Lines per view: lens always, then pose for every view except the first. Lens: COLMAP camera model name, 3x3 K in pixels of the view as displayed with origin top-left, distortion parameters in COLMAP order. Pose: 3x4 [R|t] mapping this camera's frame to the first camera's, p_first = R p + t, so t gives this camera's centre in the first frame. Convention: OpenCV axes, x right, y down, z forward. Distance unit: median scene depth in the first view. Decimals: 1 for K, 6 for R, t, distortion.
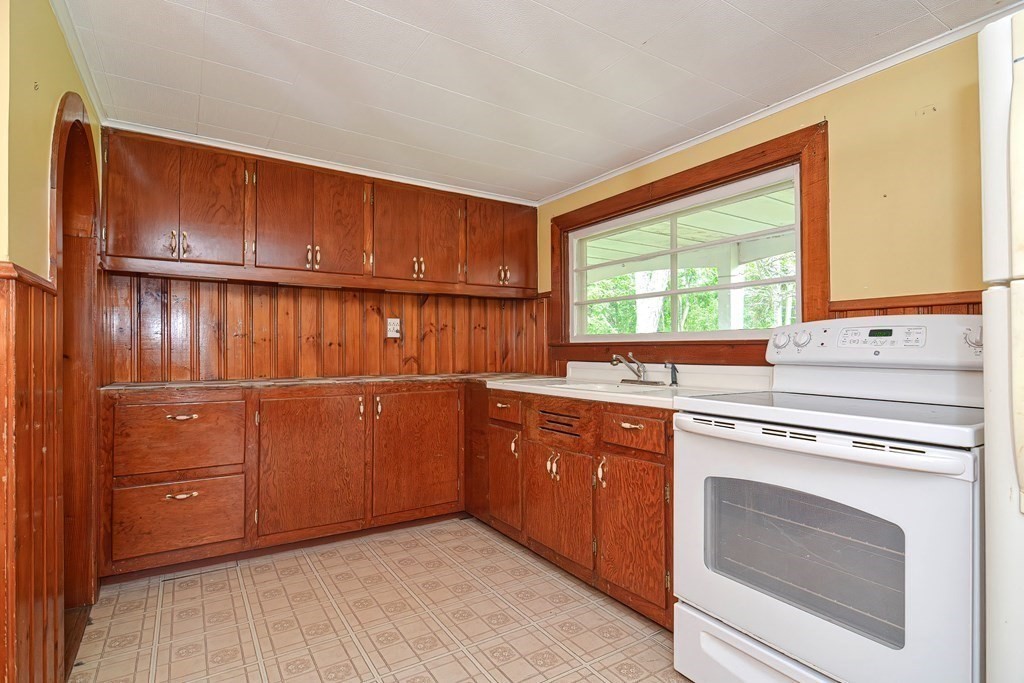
lens RADIAL K [[513.6, 0, 535.0], [0, 513.6, 338.1], [0, 0, 1]] dist [0.014109, -0.015909]
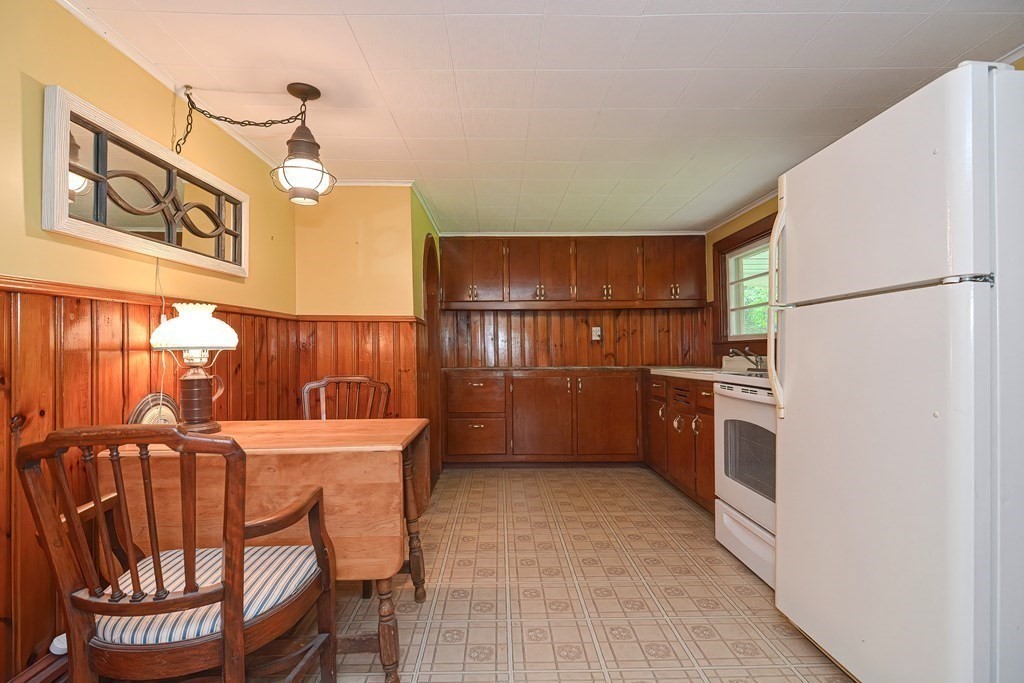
lens RADIAL K [[491.6, 0, 514.0], [0, 491.6, 342.5], [0, 0, 1]] dist [0.011068, -0.012754]
pose [[0.849530, -0.019041, -0.527196, 0.299560], [0.020898, 0.999779, -0.002434, 0.004590], [0.527126, -0.008949, 0.849740, -0.352525]]
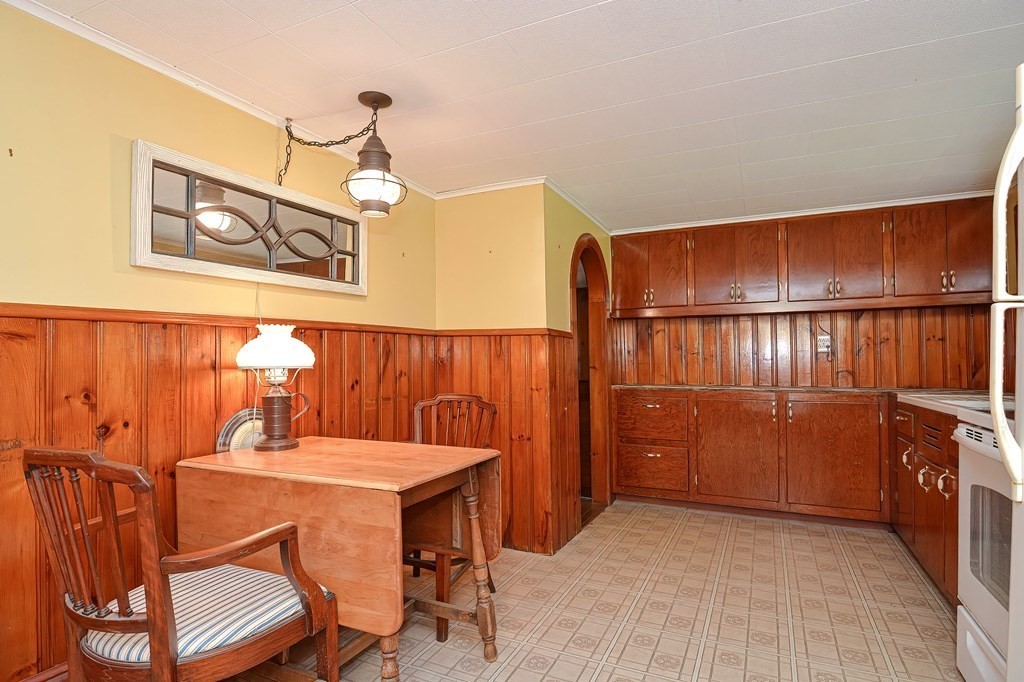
lens RADIAL K [[523.9, 0, 516.2], [0, 523.9, 351.0], [0, 0, 1]] dist [-0.000341, -0.018286]
pose [[0.527815, -0.022527, -0.849060, 0.371201], [0.020079, 0.999700, -0.014042, -0.001766], [0.849122, -0.009637, 0.528109, -0.164376]]
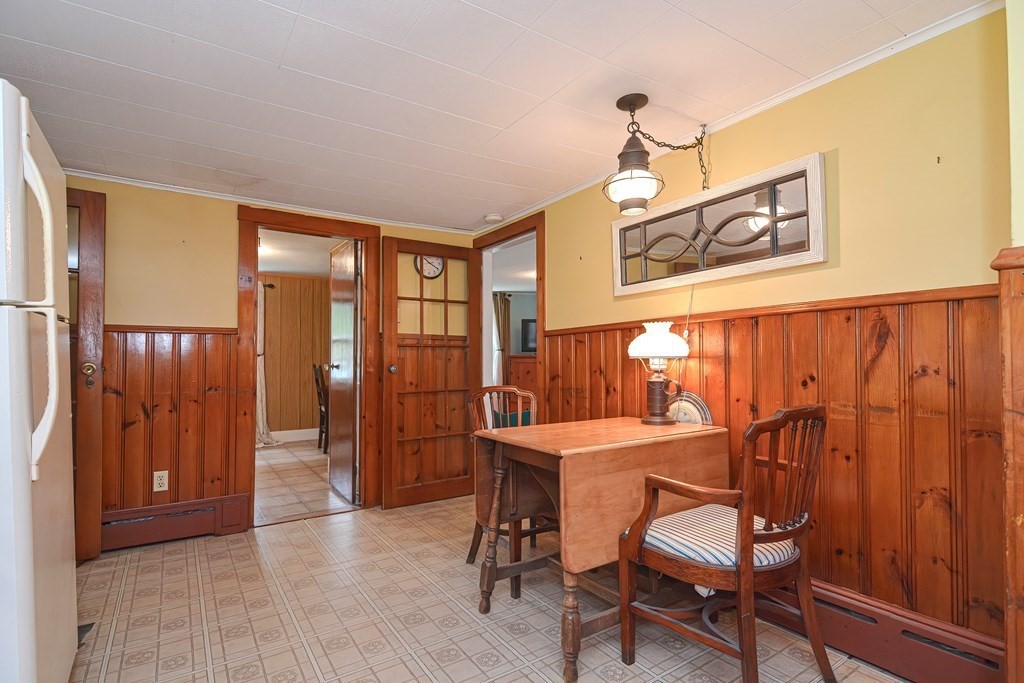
lens RADIAL K [[523.9, 0, 516.2], [0, 523.9, 351.5], [0, 0, 1]] dist [-0.000341, -0.018286]
pose [[-0.999530, -0.000479, -0.030658, -0.054345], [0.000433, 0.999557, -0.029747, 0.016057], [0.030659, -0.029747, -0.999087, 0.624277]]
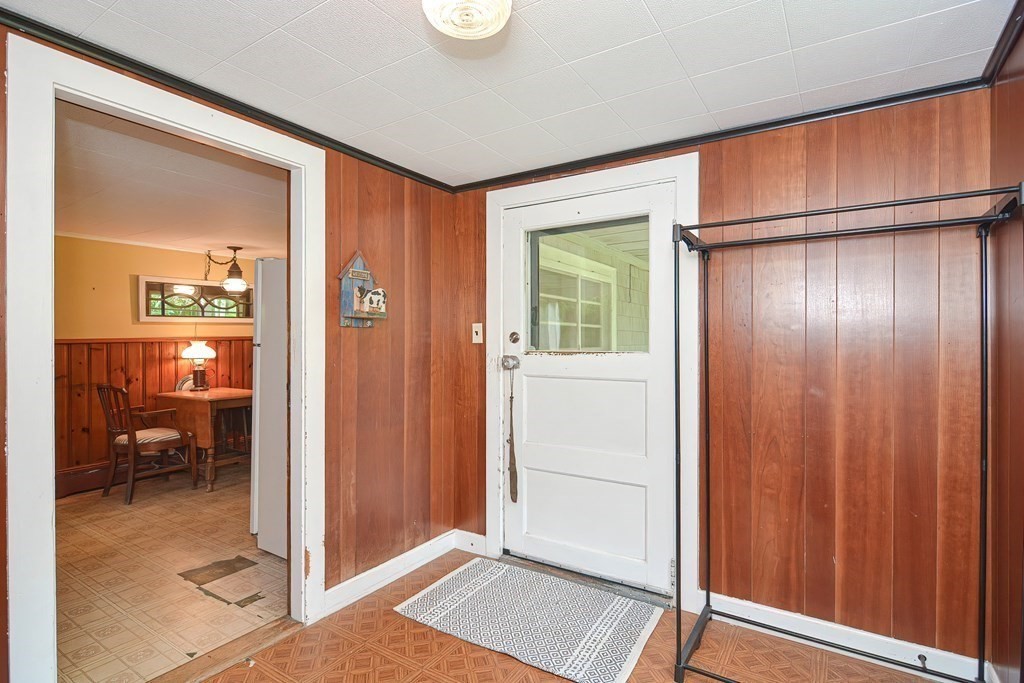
lens RADIAL K [[491.6, 0, 514.0], [0, 491.6, 342.5], [0, 0, 1]] dist [0.011068, -0.012754]
pose [[0.421579, -0.002675, -0.906788, 1.341689], [0.020092, 0.999778, 0.006391, -0.032003], [0.906569, -0.020914, 0.421539, 0.135219]]
